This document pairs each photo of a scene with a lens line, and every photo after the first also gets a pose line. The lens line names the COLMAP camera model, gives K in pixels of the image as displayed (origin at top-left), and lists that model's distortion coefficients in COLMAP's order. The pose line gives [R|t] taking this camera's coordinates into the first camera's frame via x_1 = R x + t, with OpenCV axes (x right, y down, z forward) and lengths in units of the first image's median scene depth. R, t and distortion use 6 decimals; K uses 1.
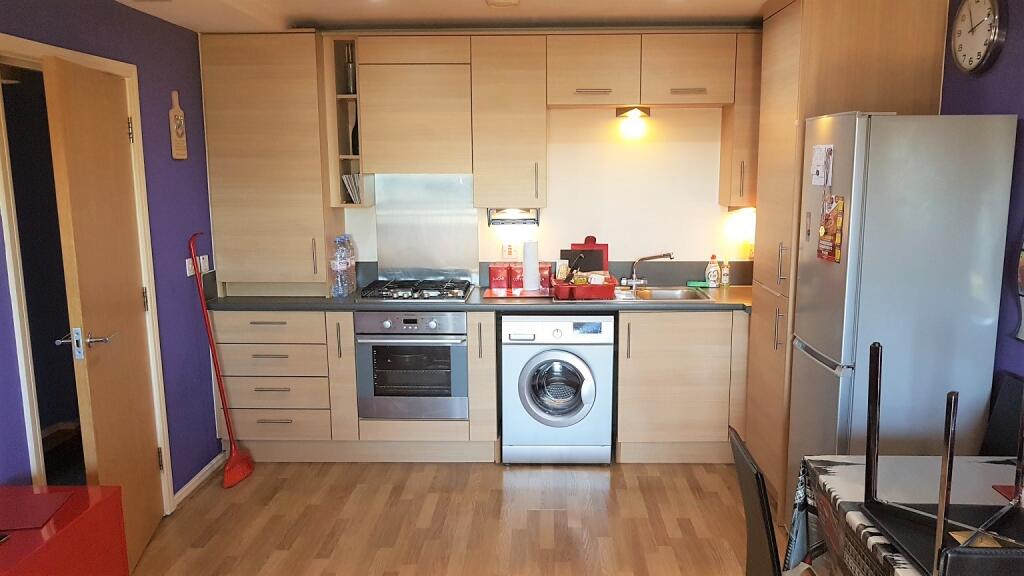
lens RADIAL K [[804.7, 0, 510.8], [0, 804.7, 294.8], [0, 0, 1]] dist [-0.027759, -0.000948]
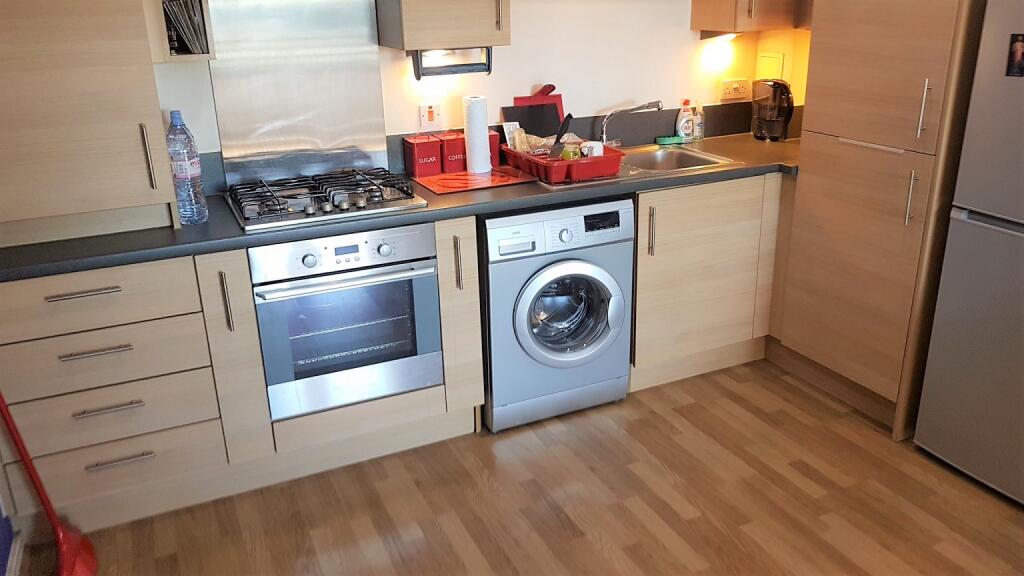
lens RADIAL K [[804.7, 0, 512.7], [0, 804.7, 280.2], [0, 0, 1]] dist [-0.027759, -0.000948]
pose [[0.891600, -0.166562, 0.421078, -0.261963], [0.090380, 0.976641, 0.194948, -0.048859], [-0.443713, -0.135758, 0.885826, 0.403492]]
